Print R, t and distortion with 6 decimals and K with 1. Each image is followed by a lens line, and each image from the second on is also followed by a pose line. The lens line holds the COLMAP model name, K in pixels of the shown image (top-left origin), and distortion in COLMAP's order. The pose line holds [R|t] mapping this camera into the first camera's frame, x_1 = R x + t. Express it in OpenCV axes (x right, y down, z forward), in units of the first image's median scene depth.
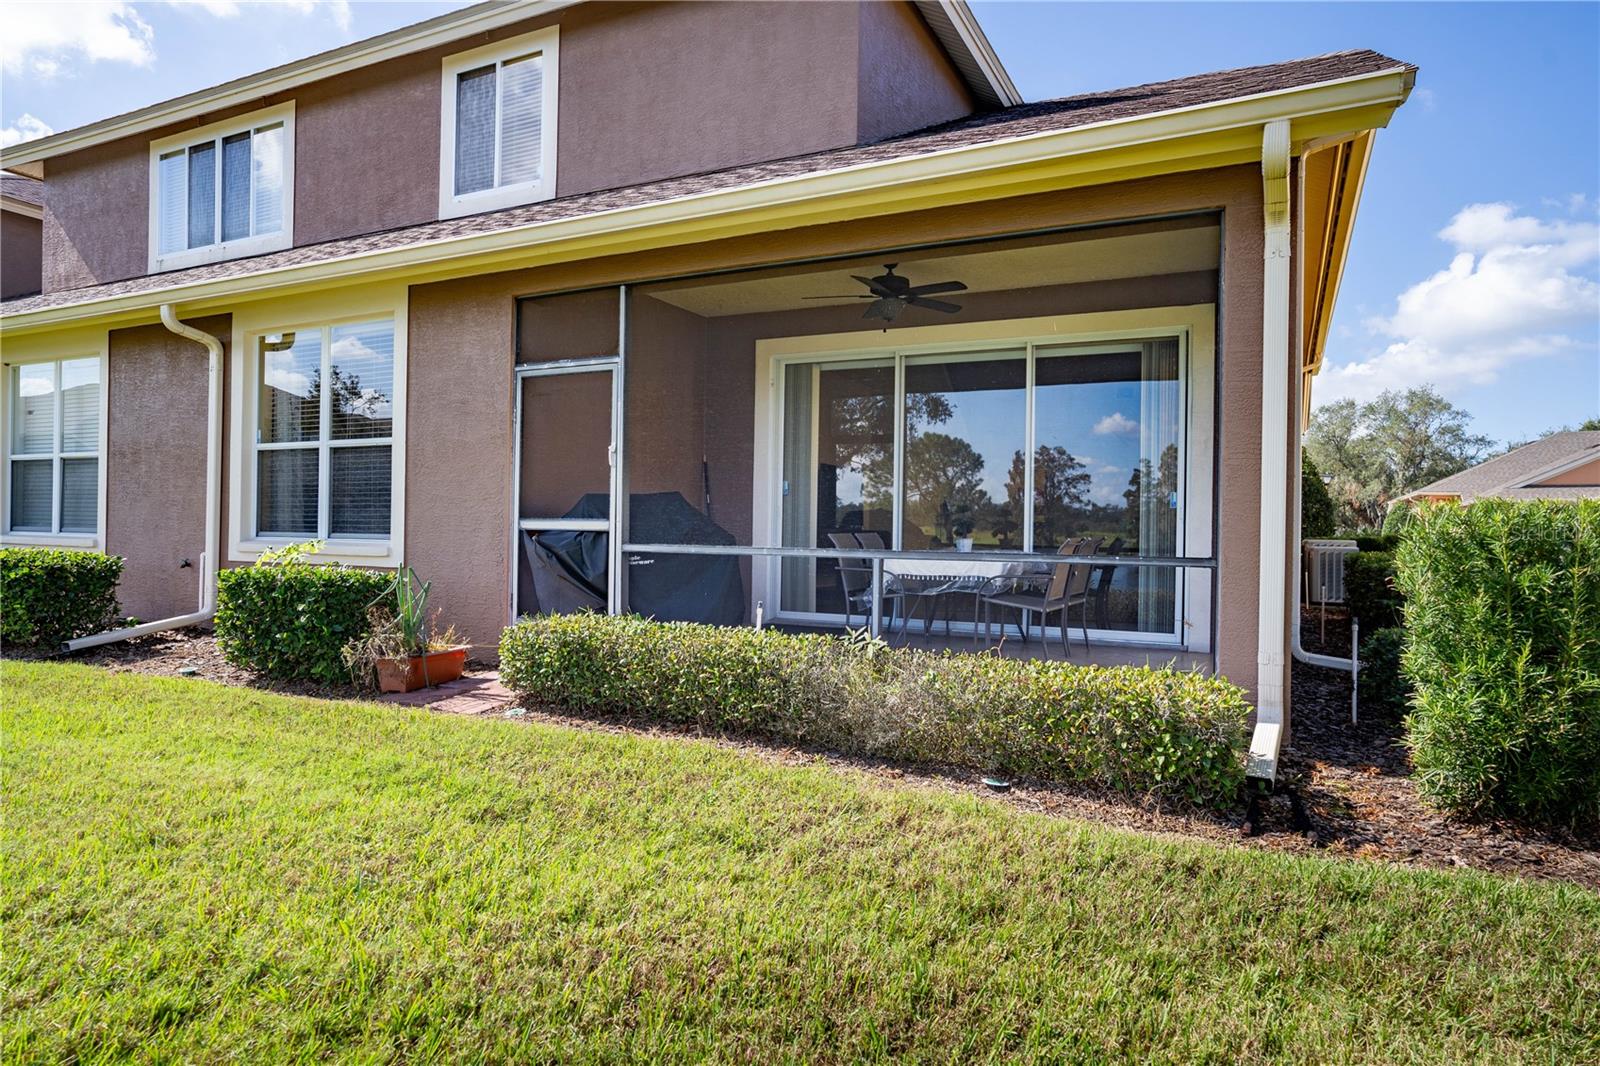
lens RADIAL K [[970.0, 0, 796.0], [0, 970.0, 529.5], [0, 0, 1]] dist [0.002001, 0.018471]
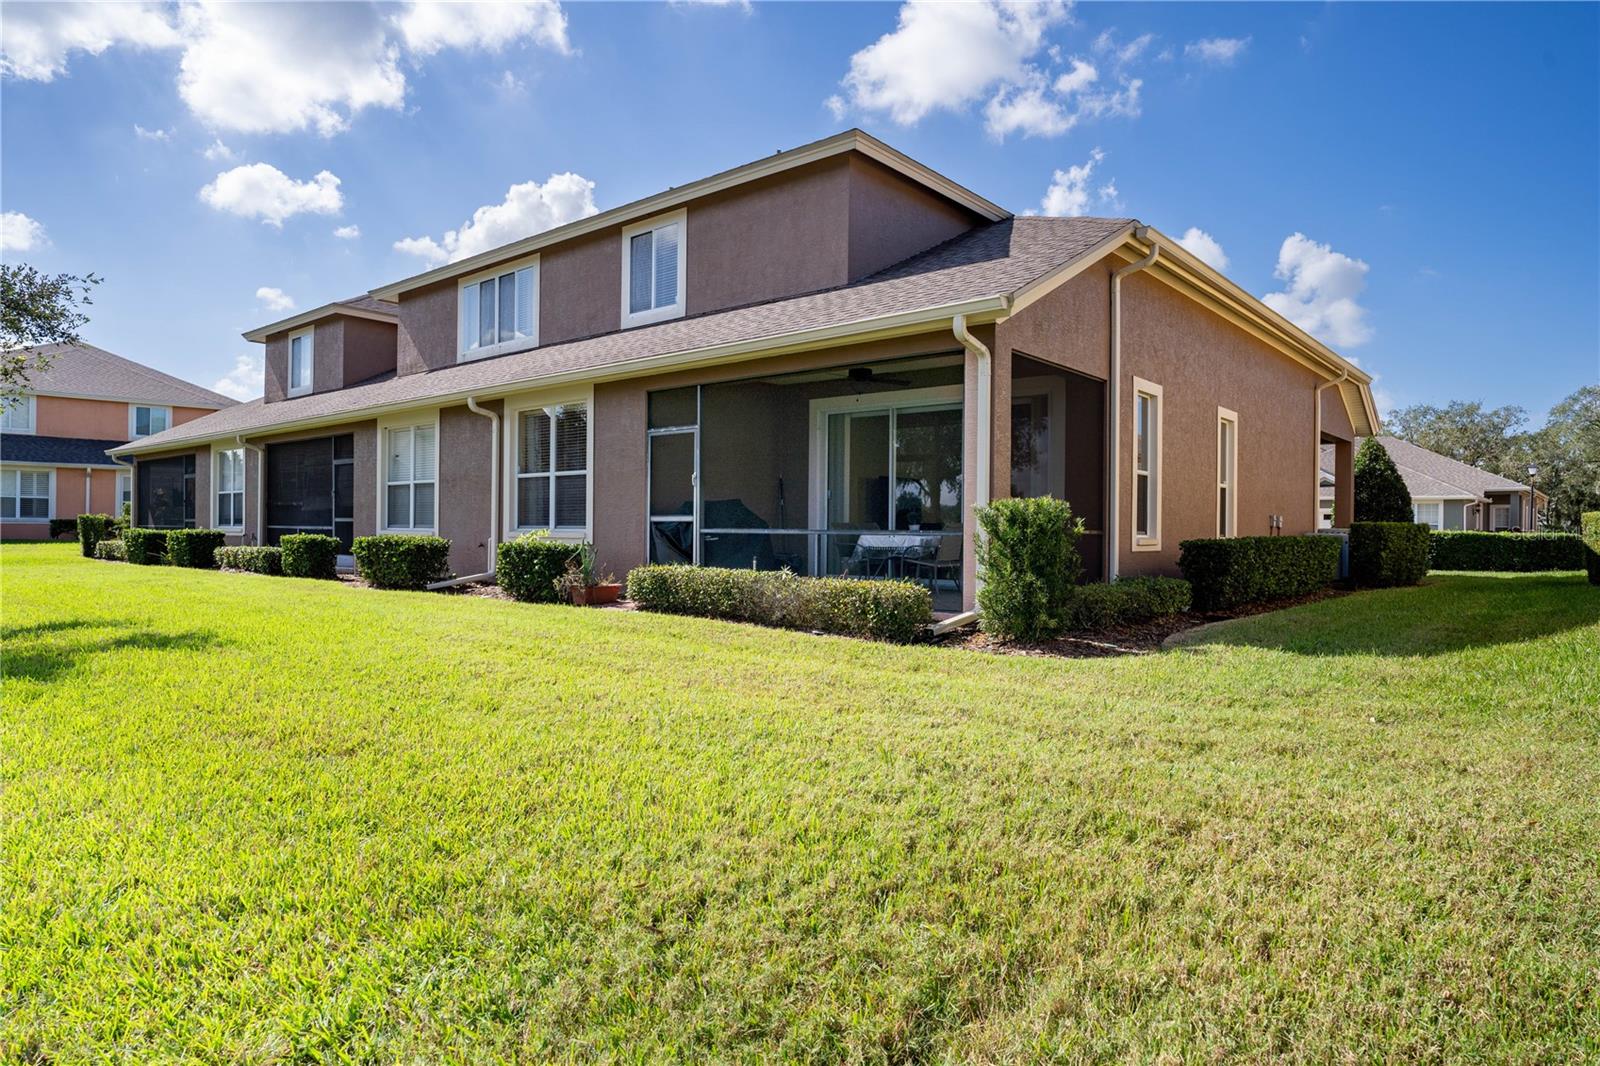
lens RADIAL K [[970.0, 0, 804.8], [0, 970.0, 534.0], [0, 0, 1]] dist [0.002001, 0.018471]
pose [[0.973623, -0.007255, -0.228047, 0.347630], [0.007953, 0.999966, 0.002141, 0.018477], [0.228024, -0.003898, 0.973648, -0.583683]]
